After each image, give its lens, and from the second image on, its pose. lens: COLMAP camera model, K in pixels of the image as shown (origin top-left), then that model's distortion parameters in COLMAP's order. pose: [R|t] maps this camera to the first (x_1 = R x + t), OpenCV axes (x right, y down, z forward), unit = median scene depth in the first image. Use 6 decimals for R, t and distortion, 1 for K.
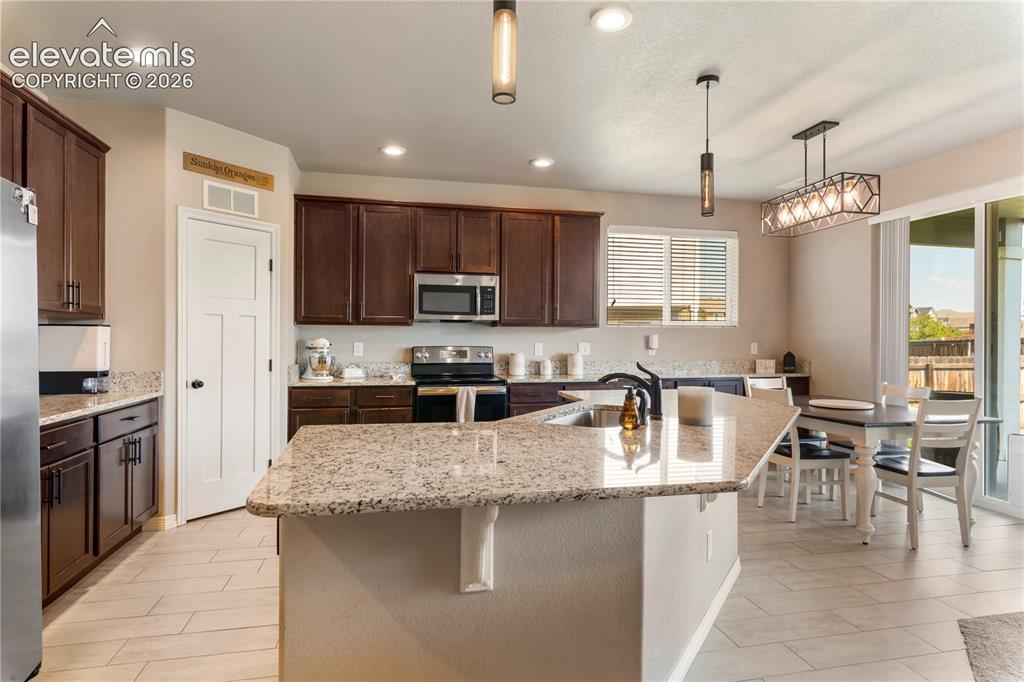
lens RADIAL K [[563.5, 0, 518.8], [0, 563.5, 339.1], [0, 0, 1]] dist [0.002825, 0.001417]
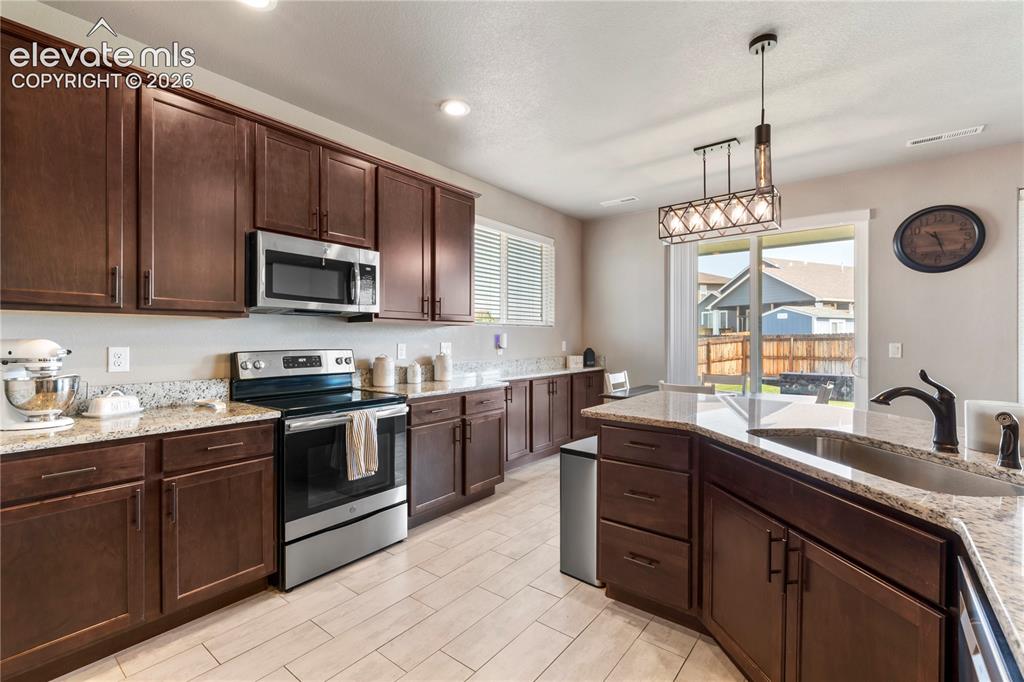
lens RADIAL K [[448.0, 0, 507.8], [0, 448.0, 341.5], [0, 0, 1]] dist [-0.000054, 0.000246]
pose [[0.786404, -0.009411, 0.617641, -0.270728], [0.004710, 0.999946, 0.009240, -0.001270], [-0.617695, -0.004358, 0.786406, 0.458380]]
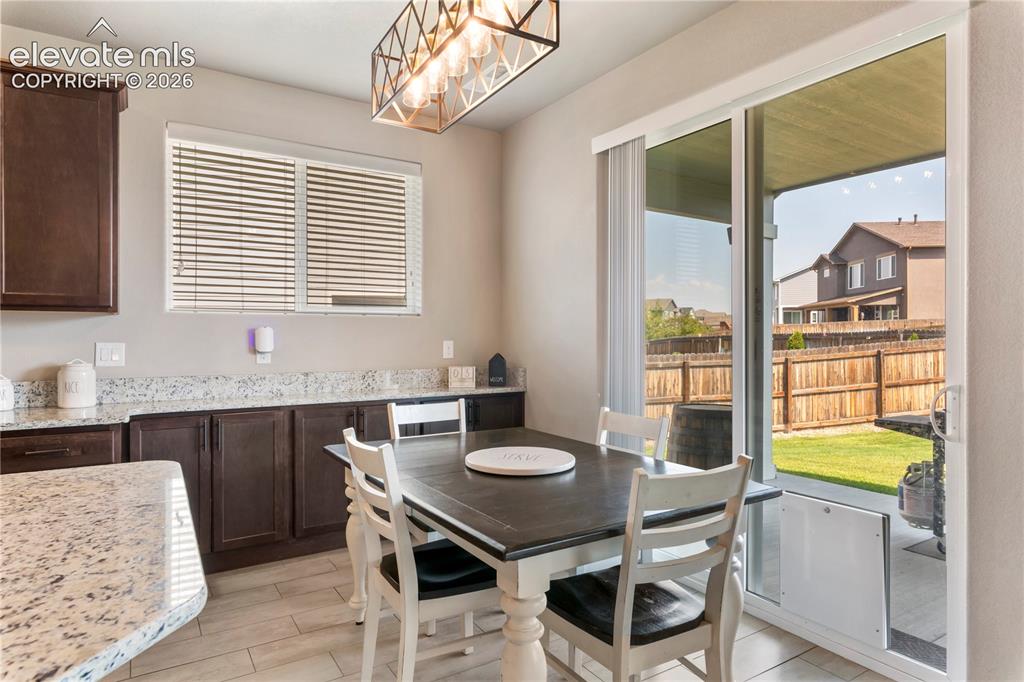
lens RADIAL K [[584.3, 0, 514.5], [0, 584.3, 337.6], [0, 0, 1]] dist [-0.020872, -0.000530]
pose [[0.944277, -0.004910, 0.329116, 0.333922], [0.004569, 0.999988, 0.001807, 0.002885], [-0.329121, -0.000203, 0.944288, 0.427869]]
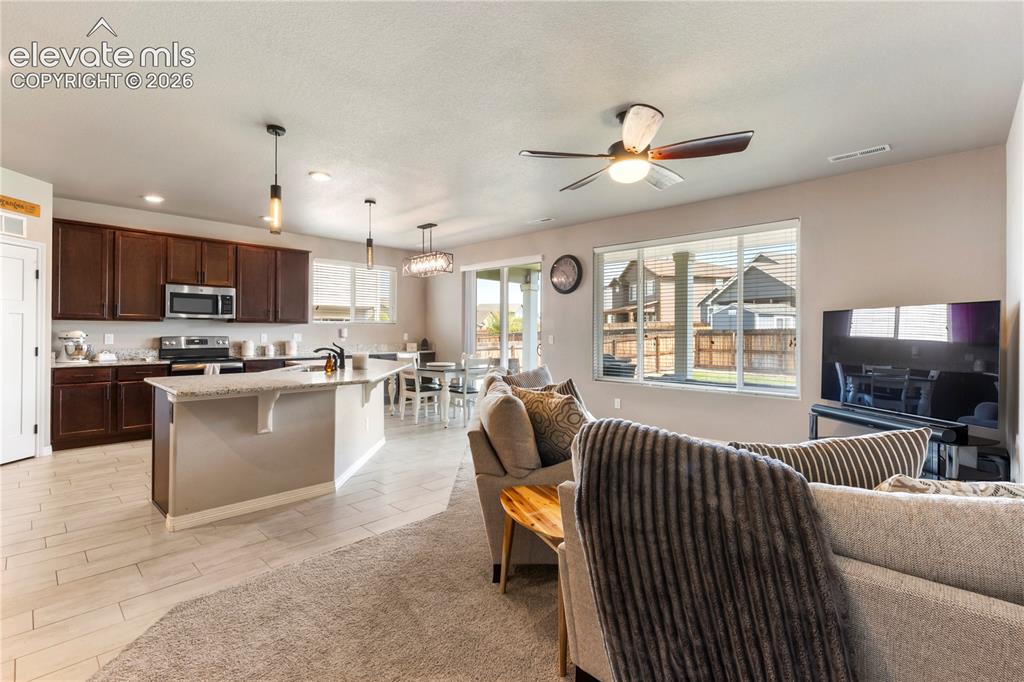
lens RADIAL K [[461.4, 0, 510.1], [0, 461.4, 330.9], [0, 0, 1]] dist [0.000544, -0.000203]
pose [[0.841266, 0.000339, 0.540621, -0.086169], [-0.000660, 1.000000, 0.000399, -0.001694], [-0.540621, -0.000692, 0.841266, -0.420387]]
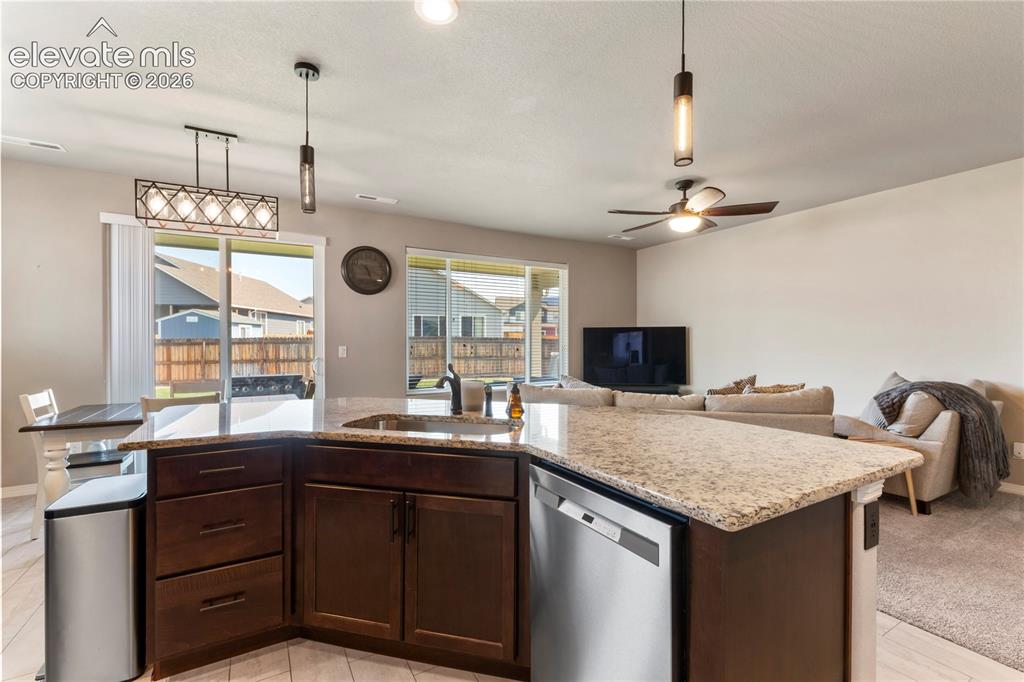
lens RADIAL K [[448.0, 0, 508.4], [0, 448.0, 343.8], [0, 0, 1]] dist [-0.000054, 0.000246]
pose [[-0.287217, -0.007889, 0.957833, -0.322078], [-0.000731, 0.999968, 0.008017, -0.001778], [-0.957865, 0.001602, -0.287213, 0.587759]]
